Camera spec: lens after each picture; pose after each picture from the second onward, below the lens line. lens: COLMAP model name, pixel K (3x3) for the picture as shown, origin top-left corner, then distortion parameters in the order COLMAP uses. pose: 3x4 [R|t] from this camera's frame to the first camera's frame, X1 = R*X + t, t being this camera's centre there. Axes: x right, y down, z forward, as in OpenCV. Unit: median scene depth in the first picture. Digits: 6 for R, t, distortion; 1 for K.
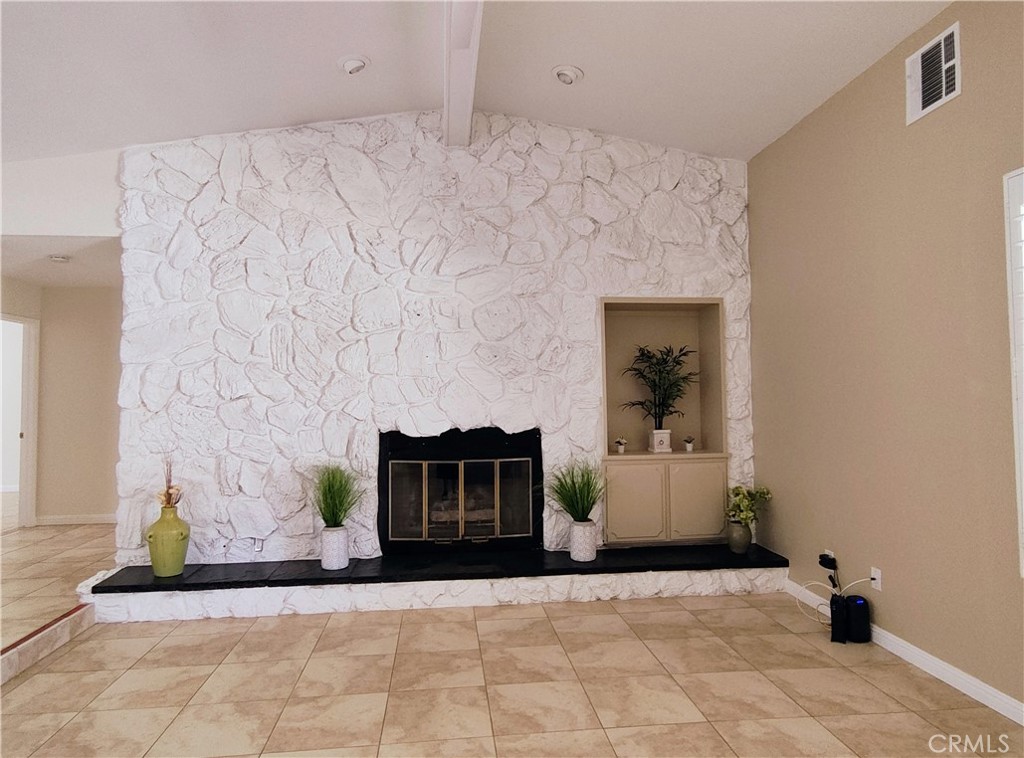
lens RADIAL K [[632.9, 0, 507.3], [0, 632.9, 380.1], [0, 0, 1]] dist [0.002137, 0.001489]
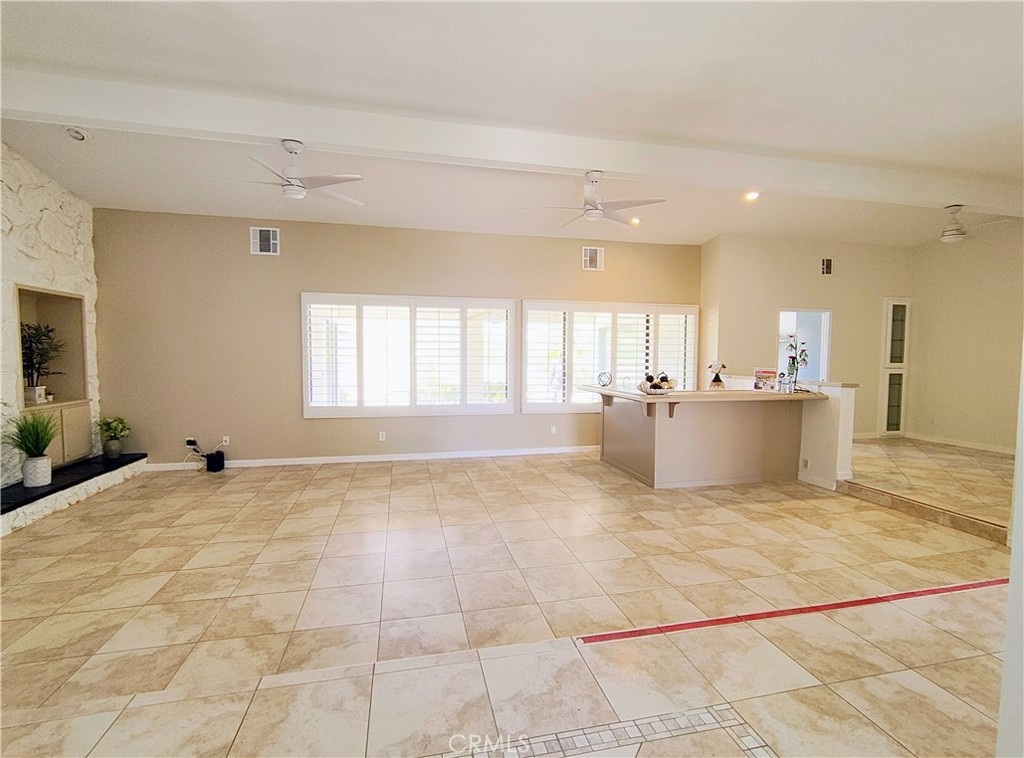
lens RADIAL K [[468.4, 0, 509.5], [0, 468.4, 379.0], [0, 0, 1]] dist [-0.002312, -0.000084]
pose [[-0.121459, -0.042420, 0.991690, -0.931505], [-0.034759, 0.998655, 0.038460, -0.011567], [-0.991988, -0.029799, -0.122770, 0.141256]]
